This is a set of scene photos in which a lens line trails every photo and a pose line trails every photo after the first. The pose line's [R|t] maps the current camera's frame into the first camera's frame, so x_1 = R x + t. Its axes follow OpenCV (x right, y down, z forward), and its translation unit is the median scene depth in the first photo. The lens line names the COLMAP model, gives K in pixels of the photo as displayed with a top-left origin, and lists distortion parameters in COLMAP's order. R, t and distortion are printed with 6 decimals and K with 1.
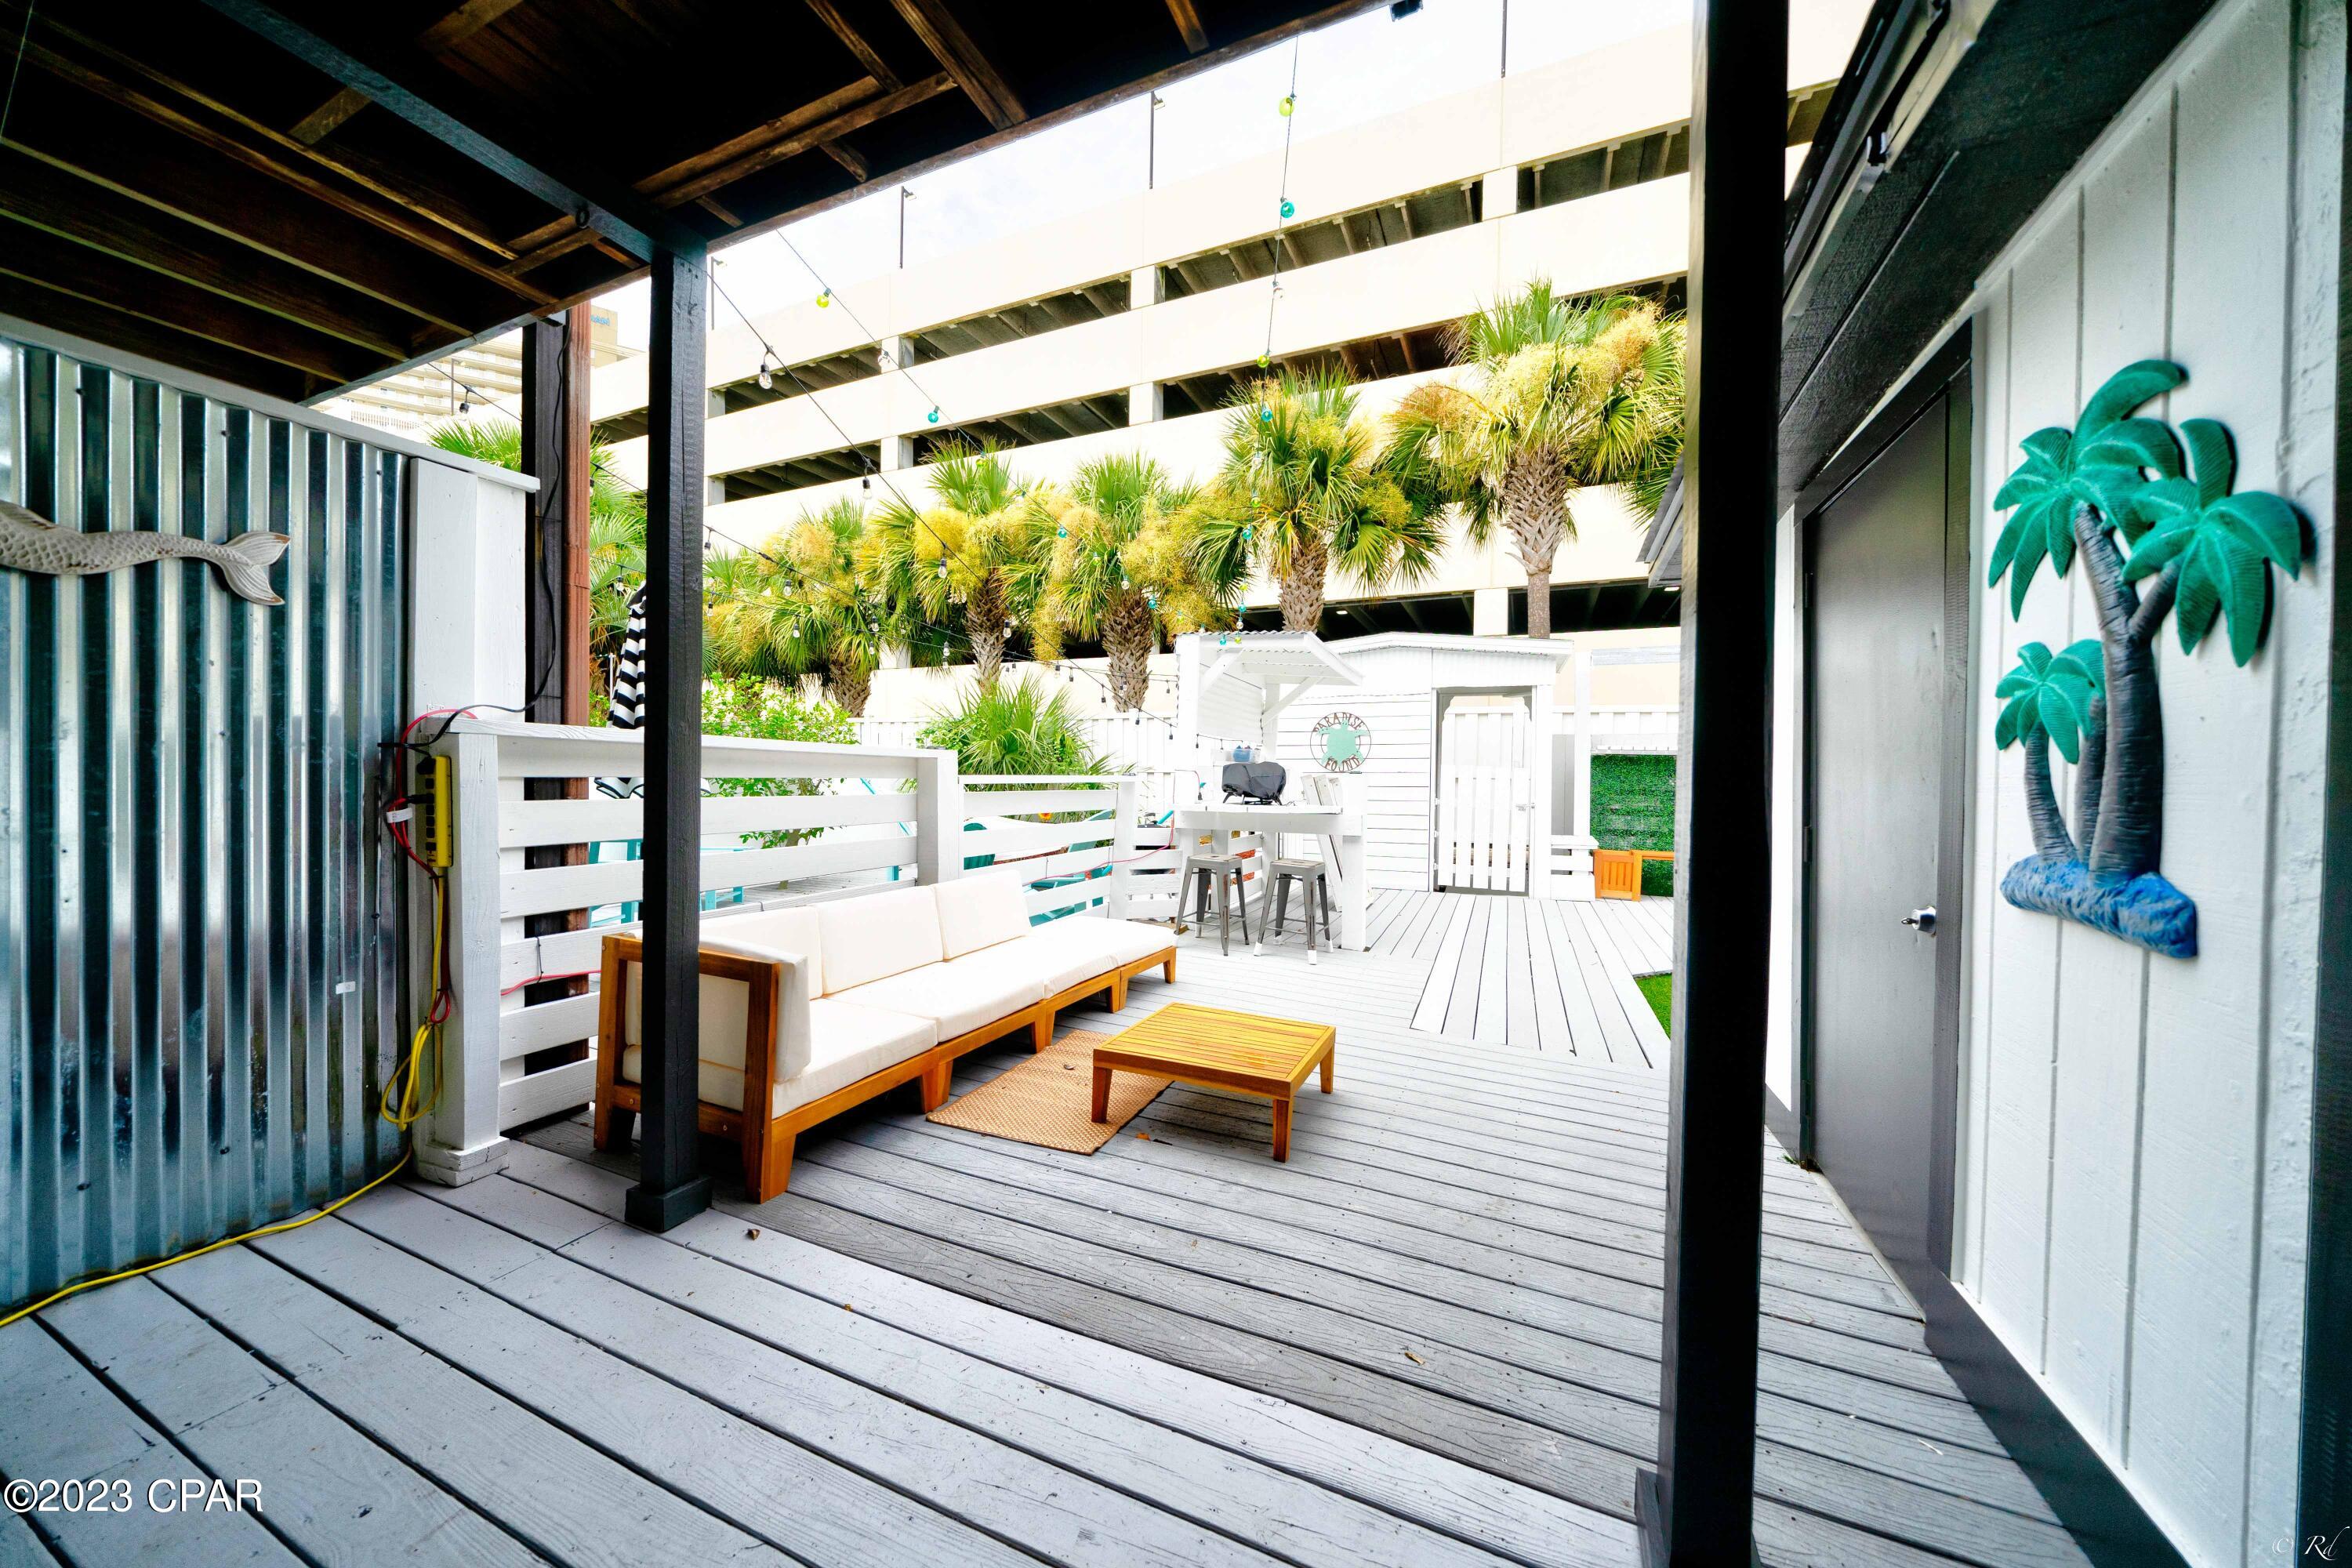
lens RADIAL K [[811.5, 0, 1177.4], [0, 811.5, 780.8], [0, 0, 1]] dist [-0.002511, -0.000492]
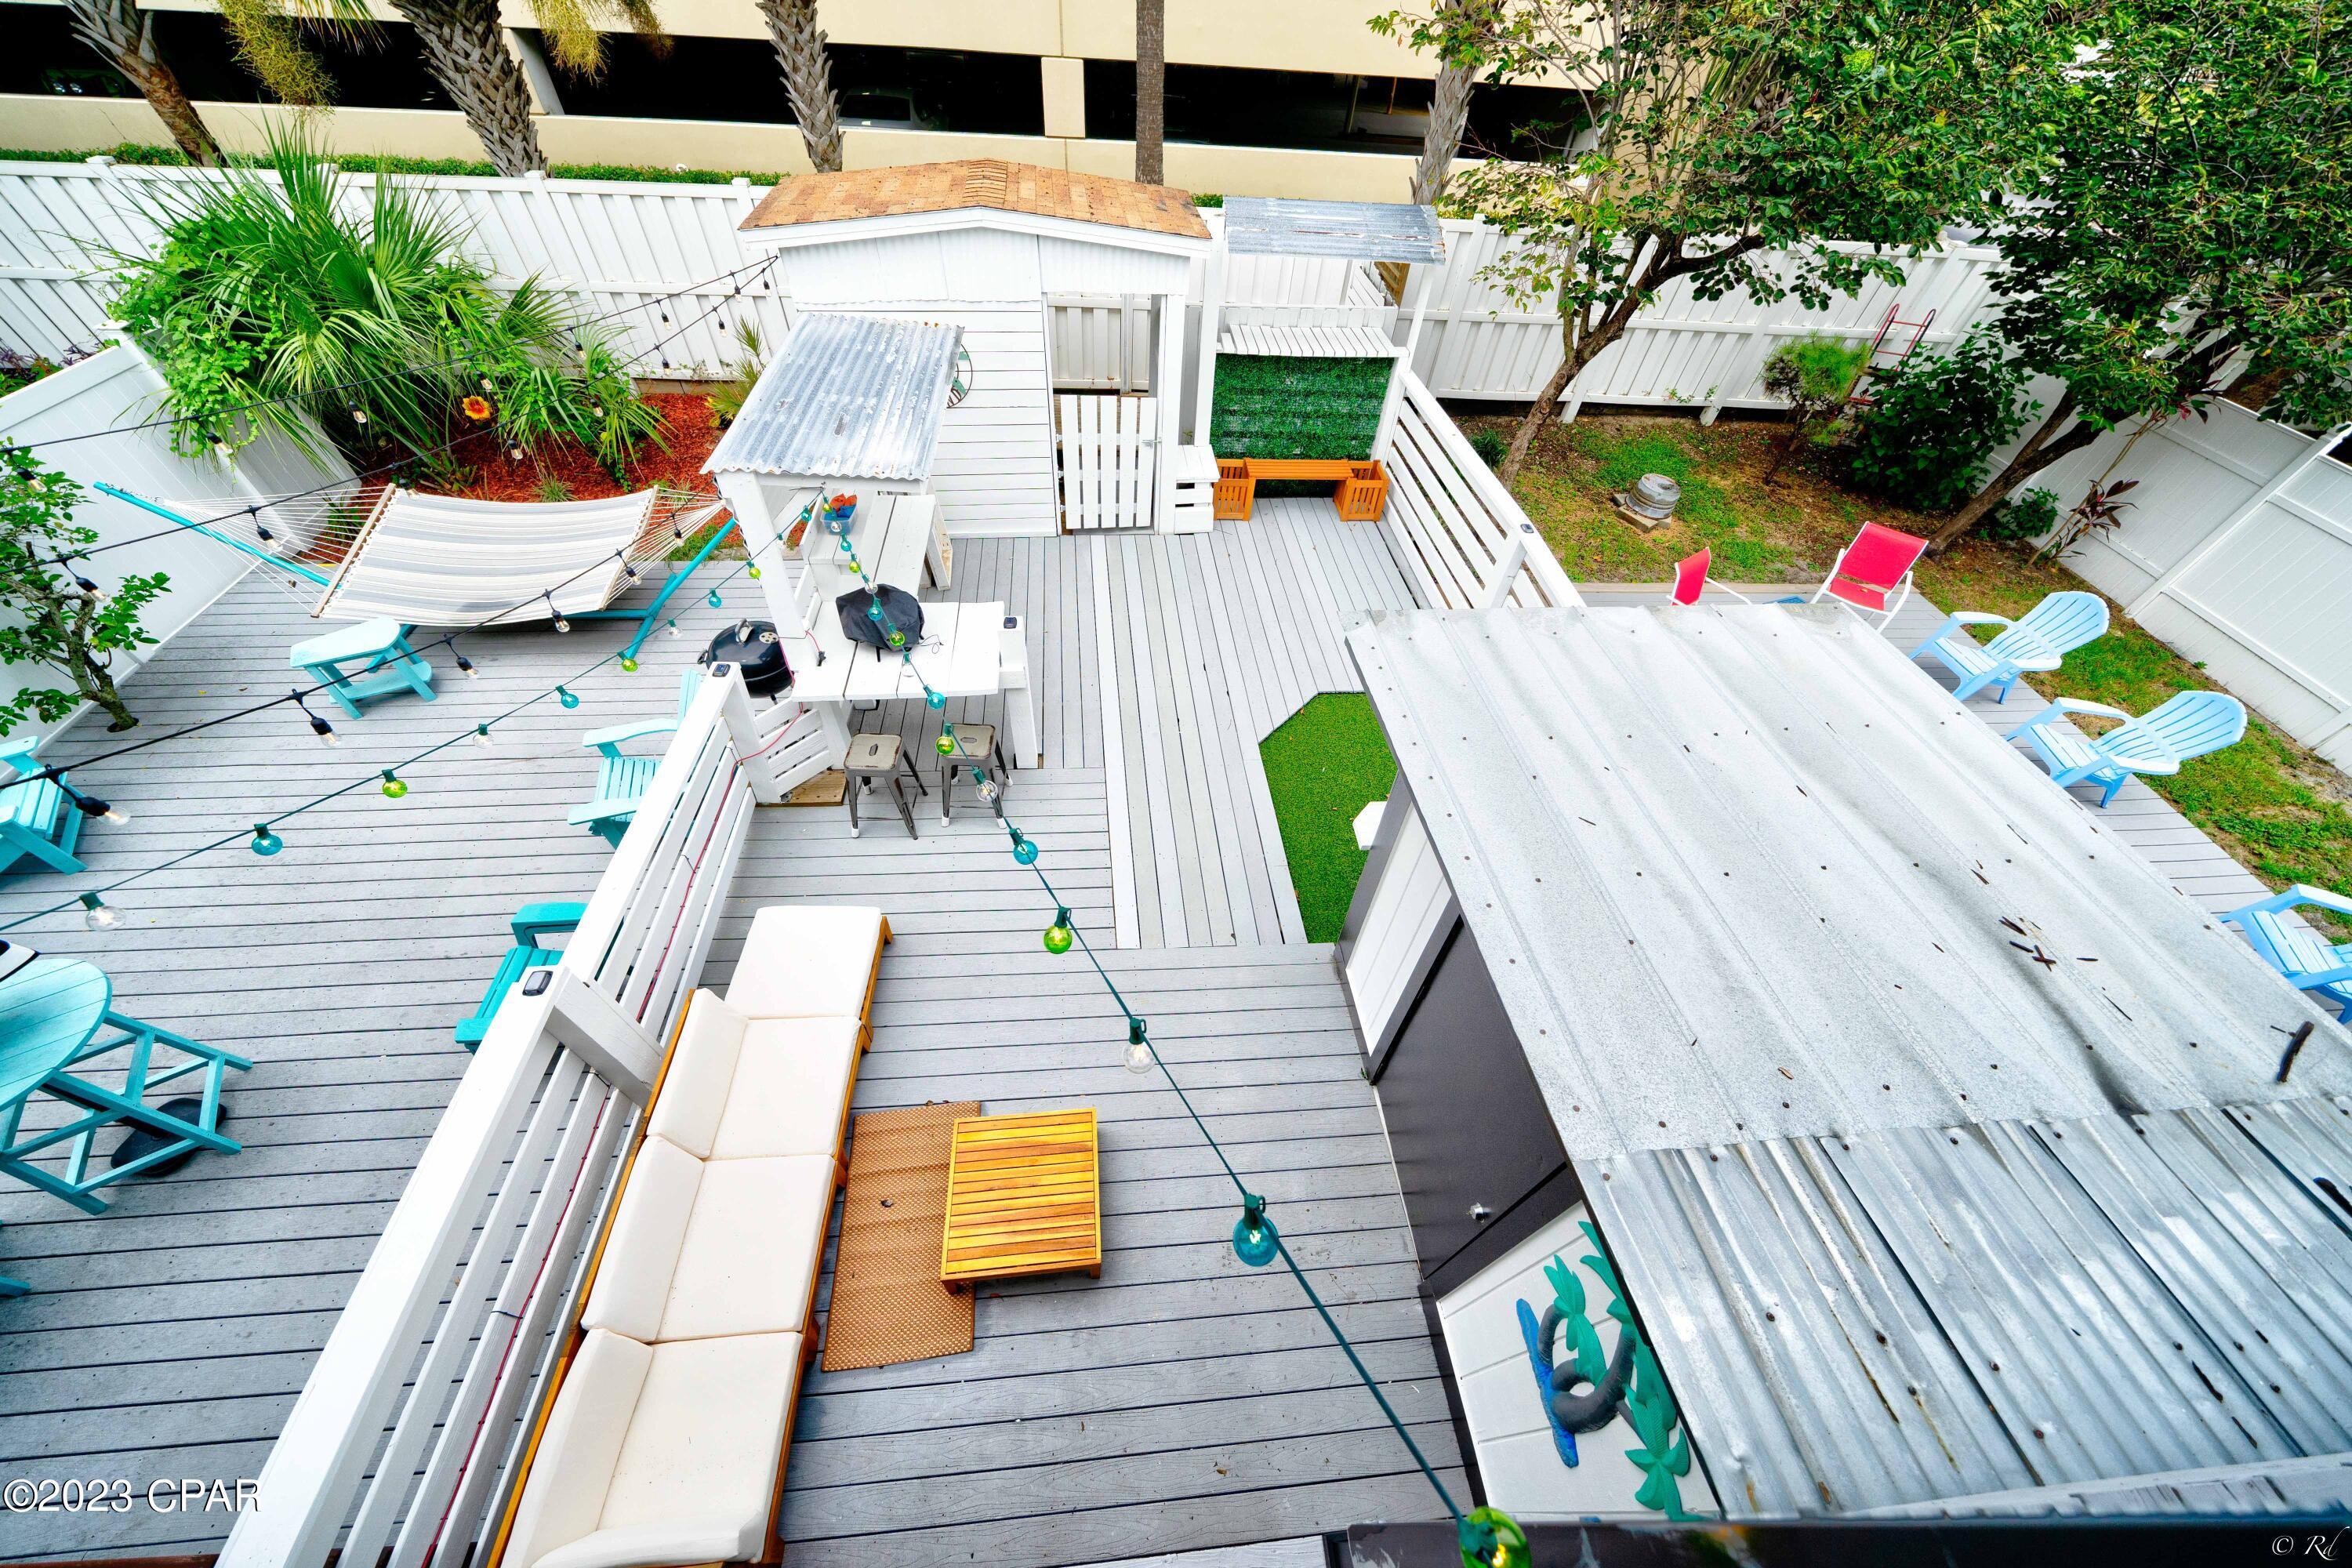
lens RADIAL K [[811.5, 0, 1181.9], [0, 811.5, 793.6], [0, 0, 1]] dist [-0.002511, -0.000492]
pose [[0.878751, -0.325961, 0.348635, 0.010132], [-0.032754, 0.687553, 0.725395, -0.352803], [-0.476155, -0.648861, 0.593511, 0.180914]]
